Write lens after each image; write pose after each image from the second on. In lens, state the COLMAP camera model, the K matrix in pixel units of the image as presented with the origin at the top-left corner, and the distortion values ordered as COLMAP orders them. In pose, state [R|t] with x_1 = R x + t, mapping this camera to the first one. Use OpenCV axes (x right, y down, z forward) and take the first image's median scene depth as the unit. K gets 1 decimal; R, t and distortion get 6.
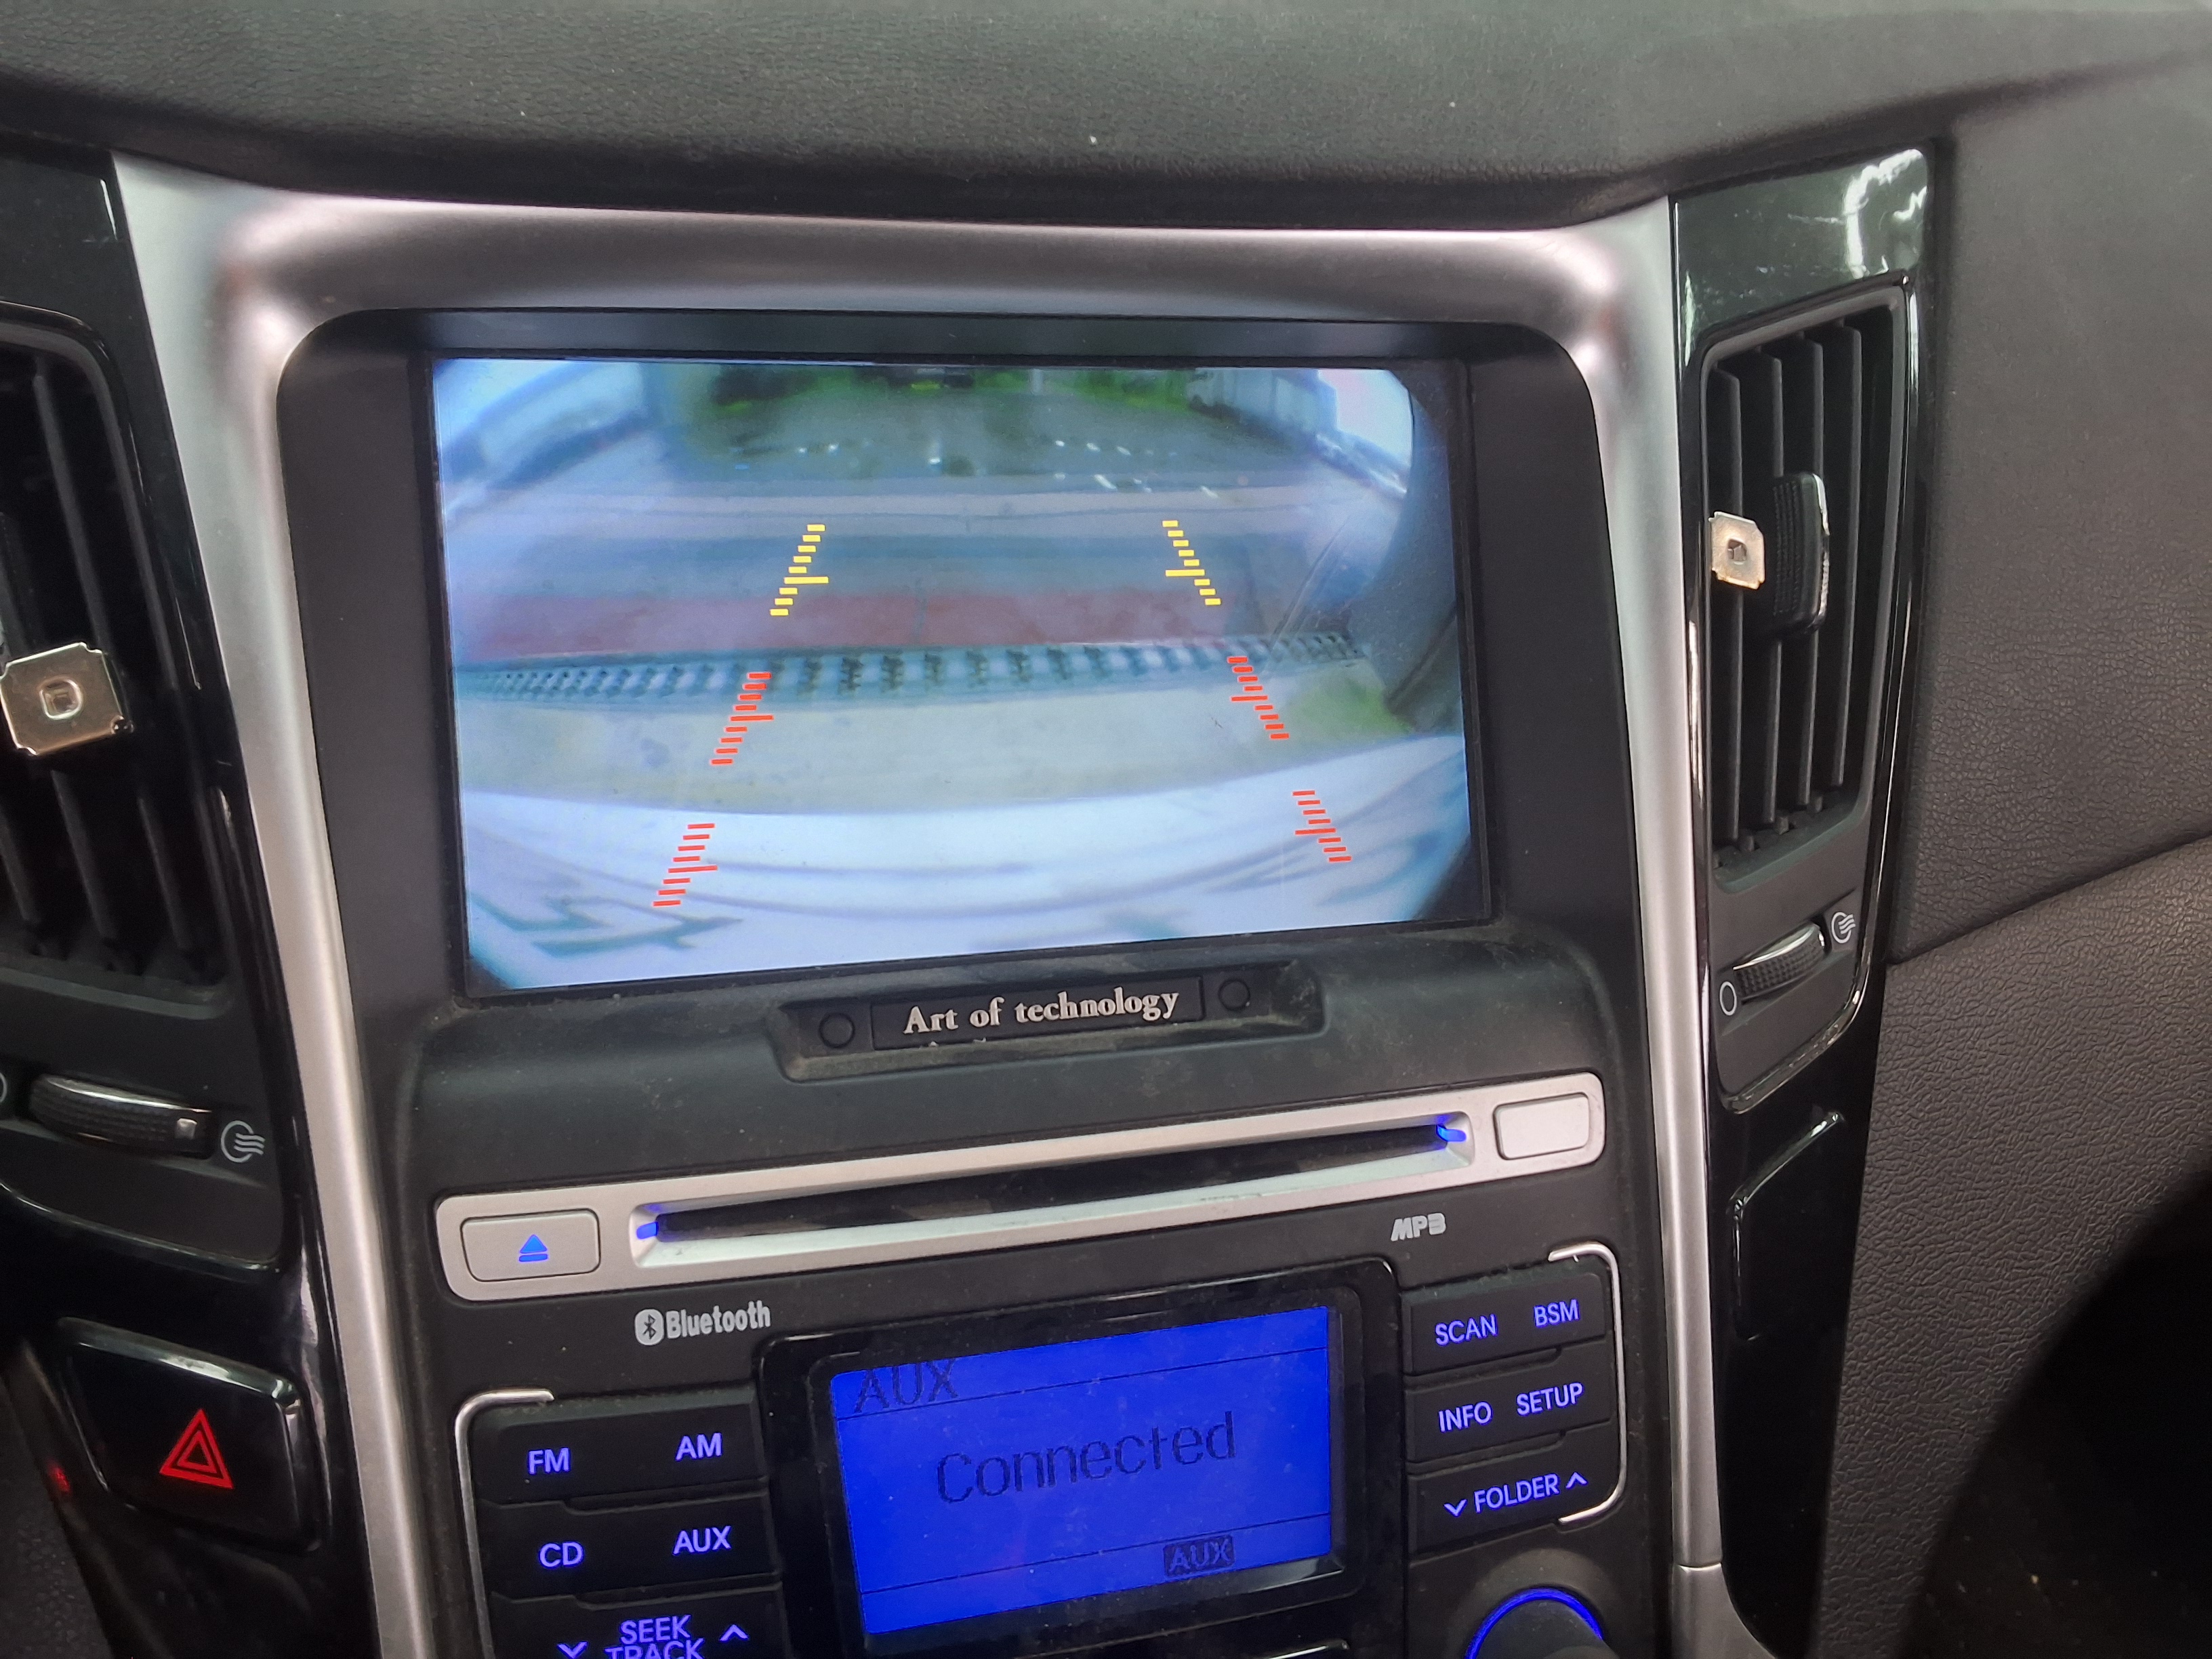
lens RADIAL K [[1811.2, 0, 1106.0], [0, 1811.2, 829.5], [0, 0, 1]] dist [0.009162, 0.001234]
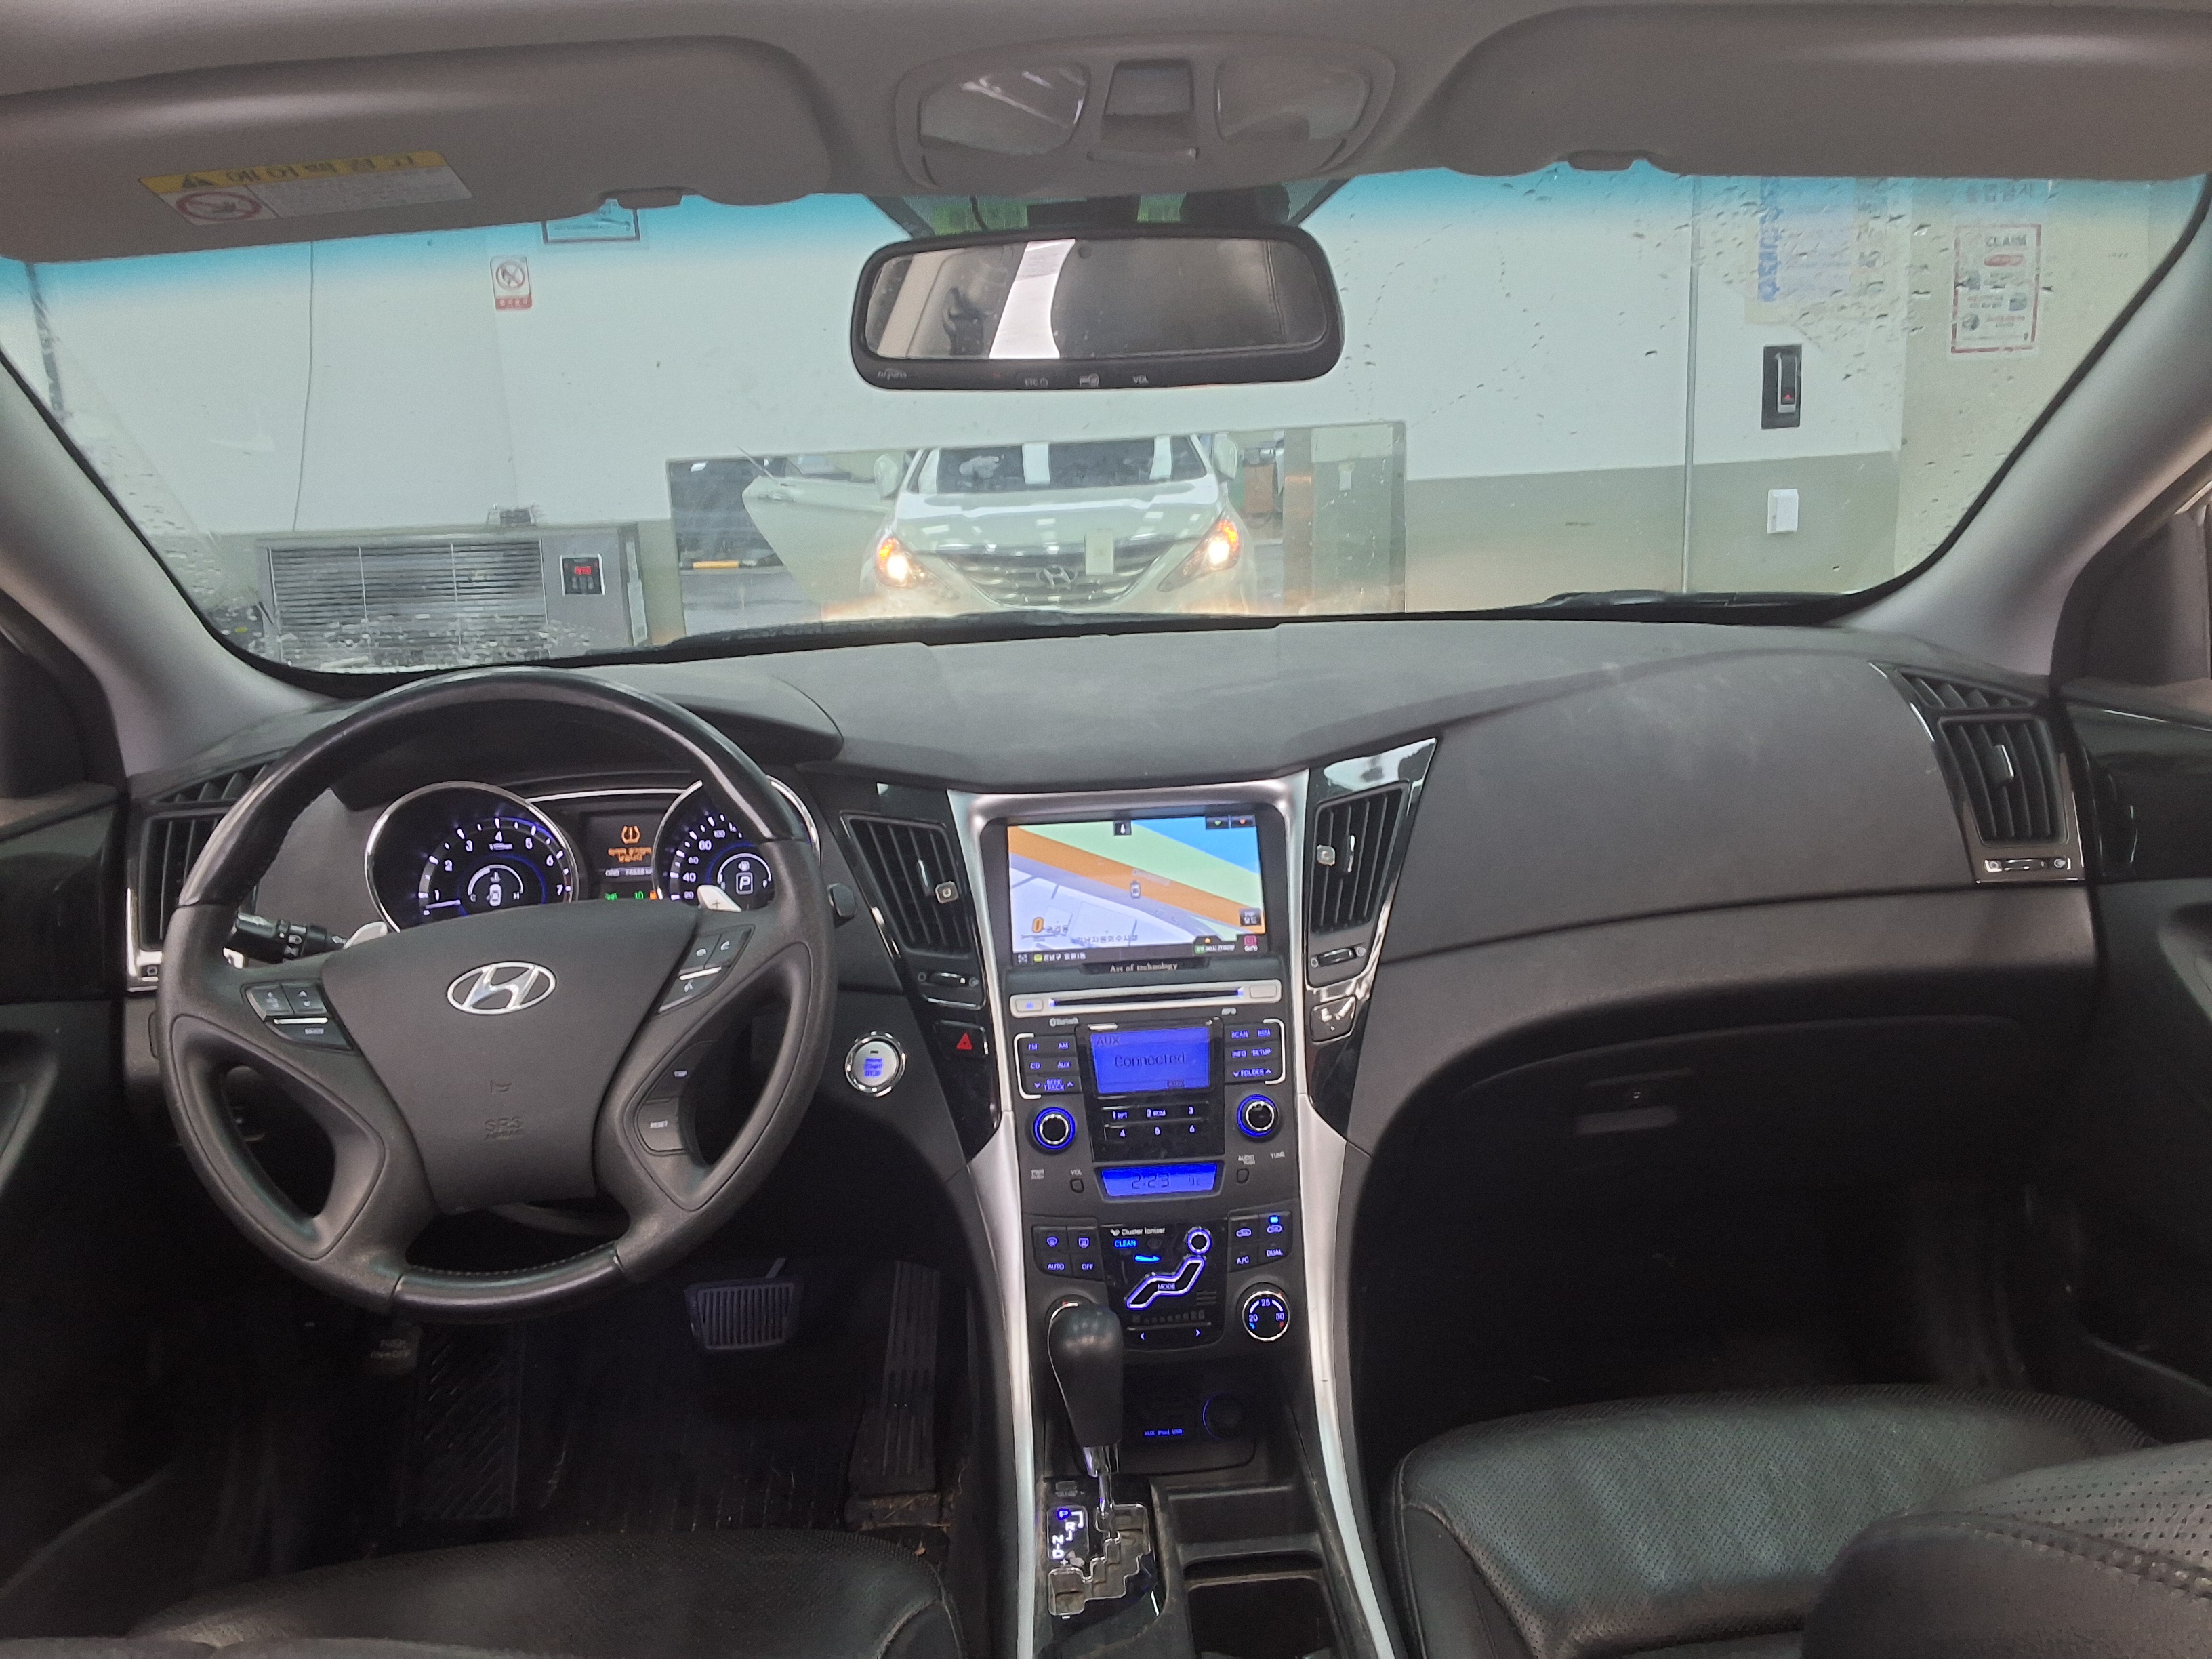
lens RADIAL K [[1531.6, 0, 1106.0], [0, 1531.6, 829.5], [0, 0, 1]] dist [0.031575, 0.000885]
pose [[0.976015, -0.055706, -0.210457, 0.708495], [0.002833, 0.969876, -0.243581, 0.717055], [0.217686, 0.237142, 0.946772, -2.706653]]
